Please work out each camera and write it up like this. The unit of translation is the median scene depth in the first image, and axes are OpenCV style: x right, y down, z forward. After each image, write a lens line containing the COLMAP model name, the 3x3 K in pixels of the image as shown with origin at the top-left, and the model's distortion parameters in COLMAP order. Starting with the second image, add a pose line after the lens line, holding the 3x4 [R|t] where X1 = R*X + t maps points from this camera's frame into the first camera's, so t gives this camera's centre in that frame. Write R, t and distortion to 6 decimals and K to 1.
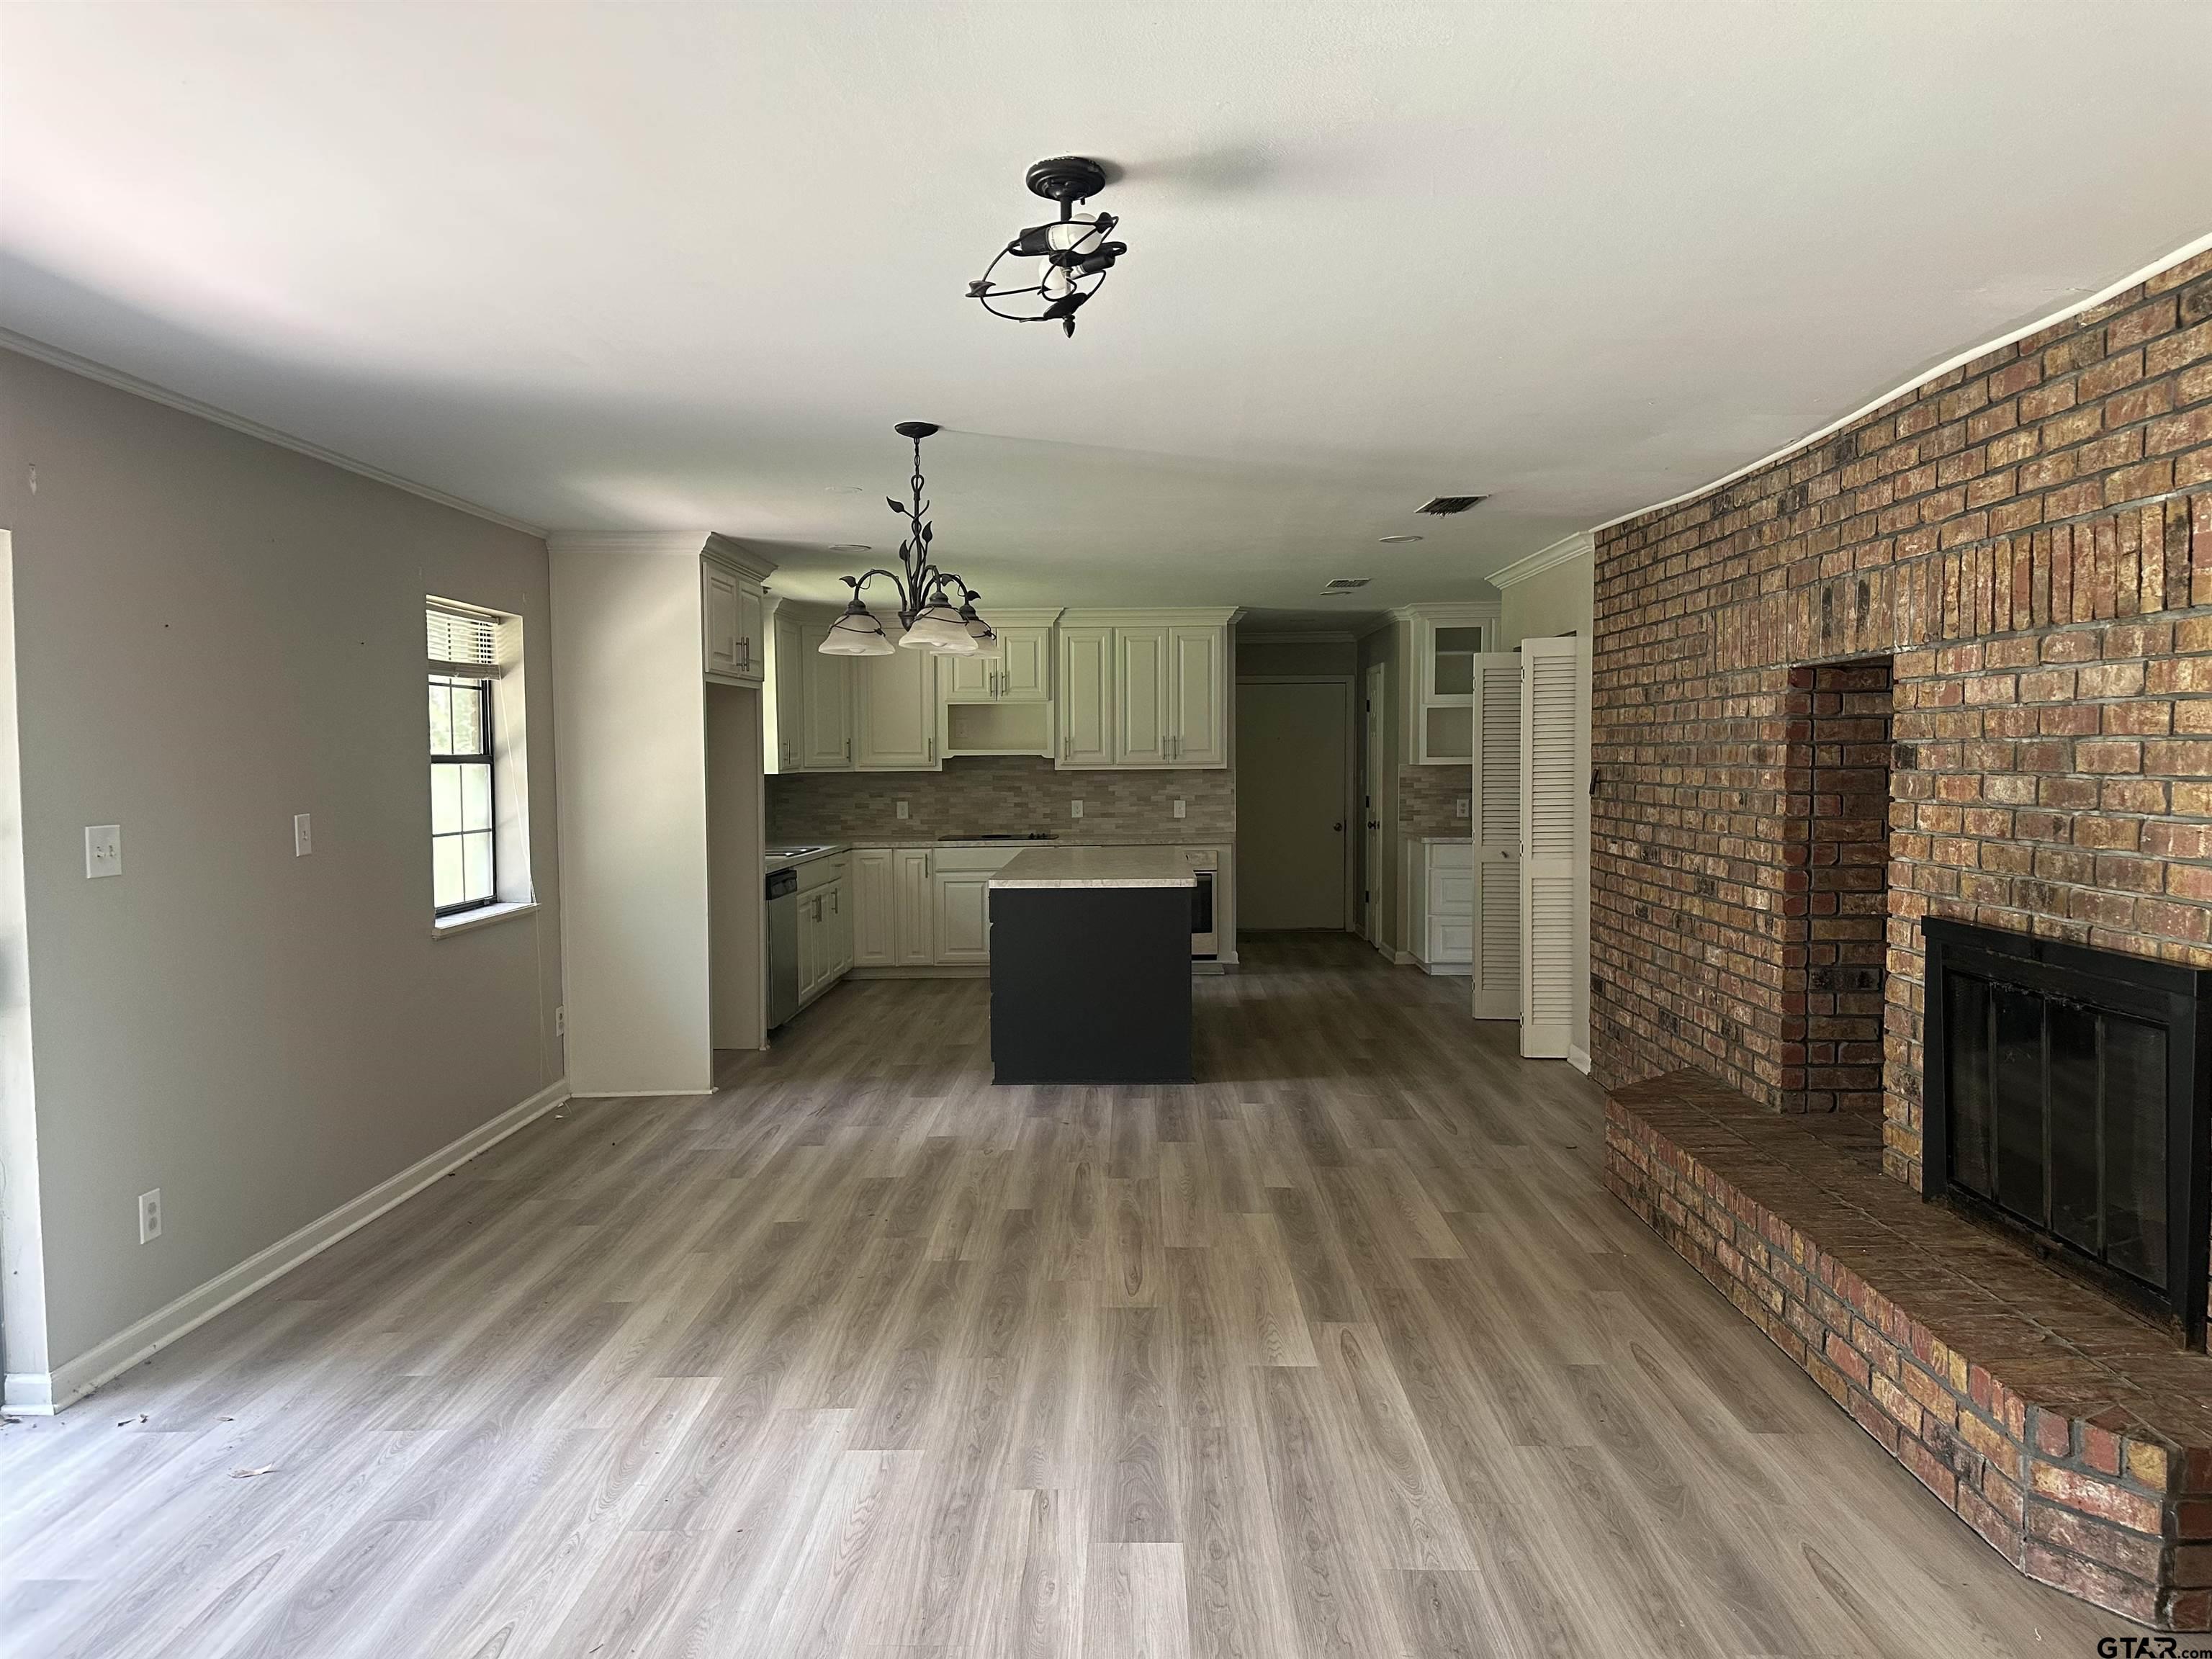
lens RADIAL K [[1574.8, 0, 1109.7], [0, 1574.8, 824.0], [0, 0, 1]] dist [-0.023108, -0.006390]
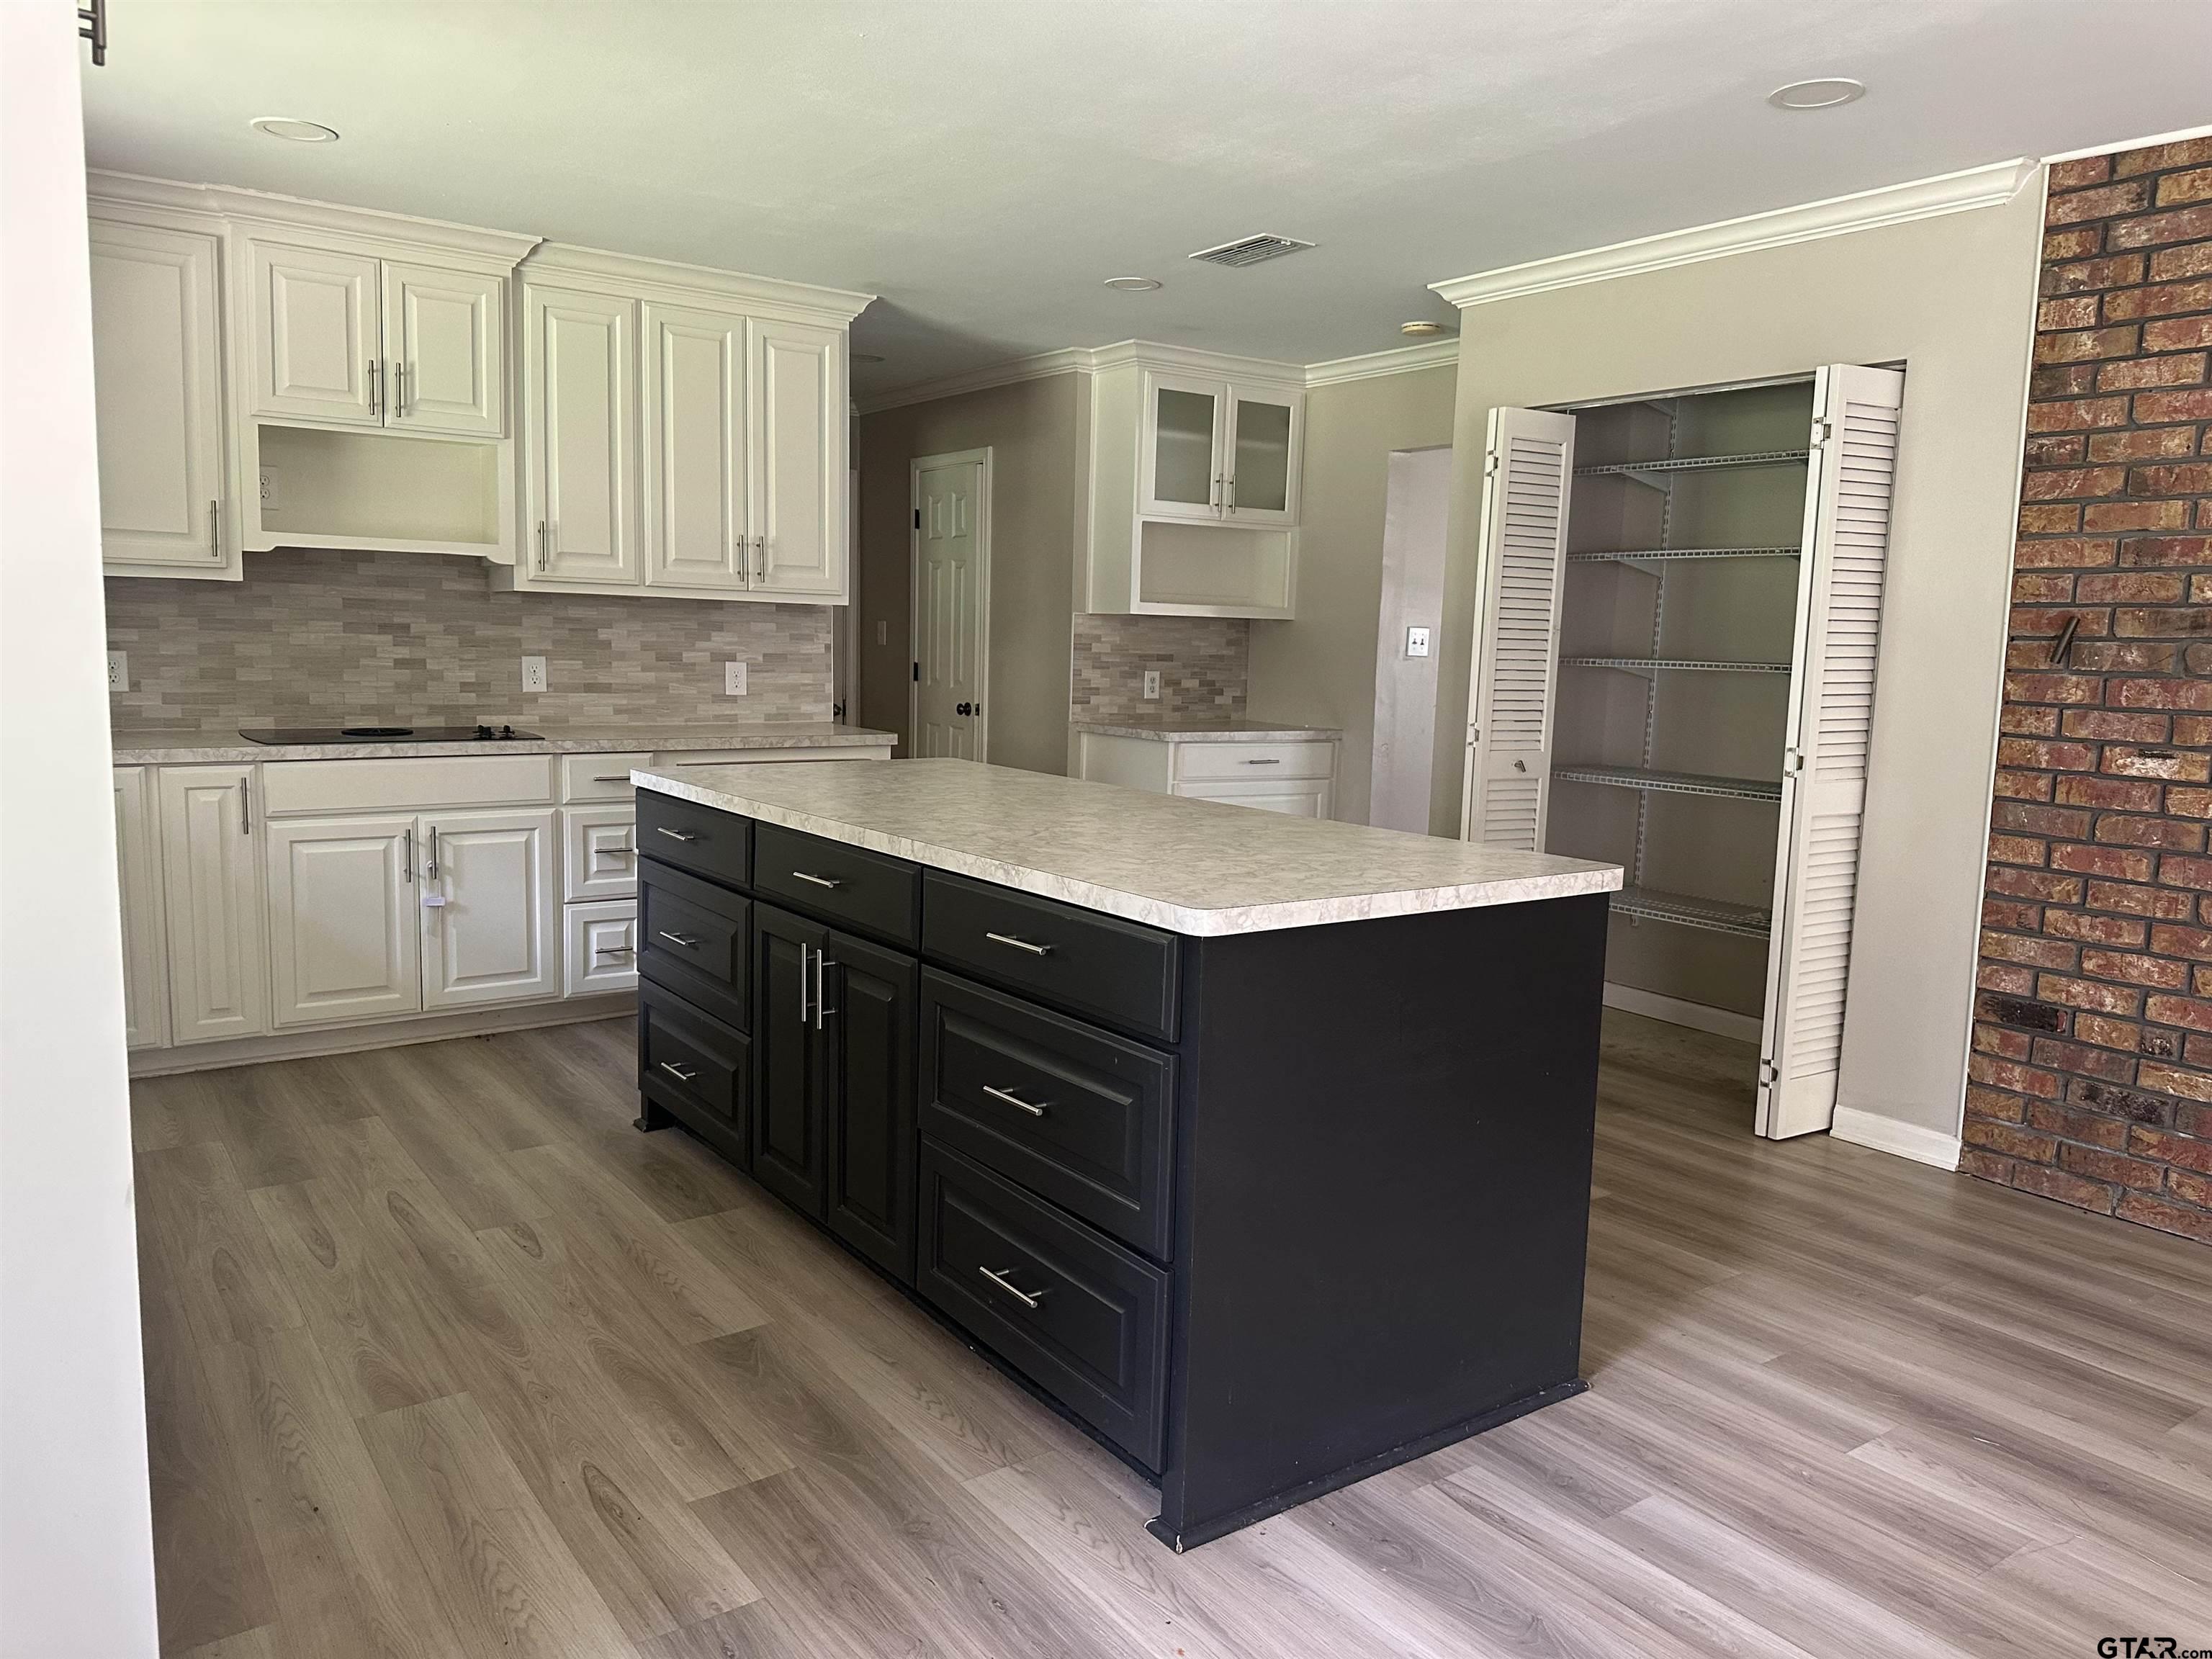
lens RADIAL K [[1574.8, 0, 1103.7], [0, 1574.8, 830.0], [0, 0, 1]] dist [-0.023108, -0.006390]
pose [[0.783483, -0.040828, 0.620070, -0.186843], [-0.008542, 0.997037, 0.076442, -0.000247], [-0.621354, -0.065188, 0.780813, 0.511015]]
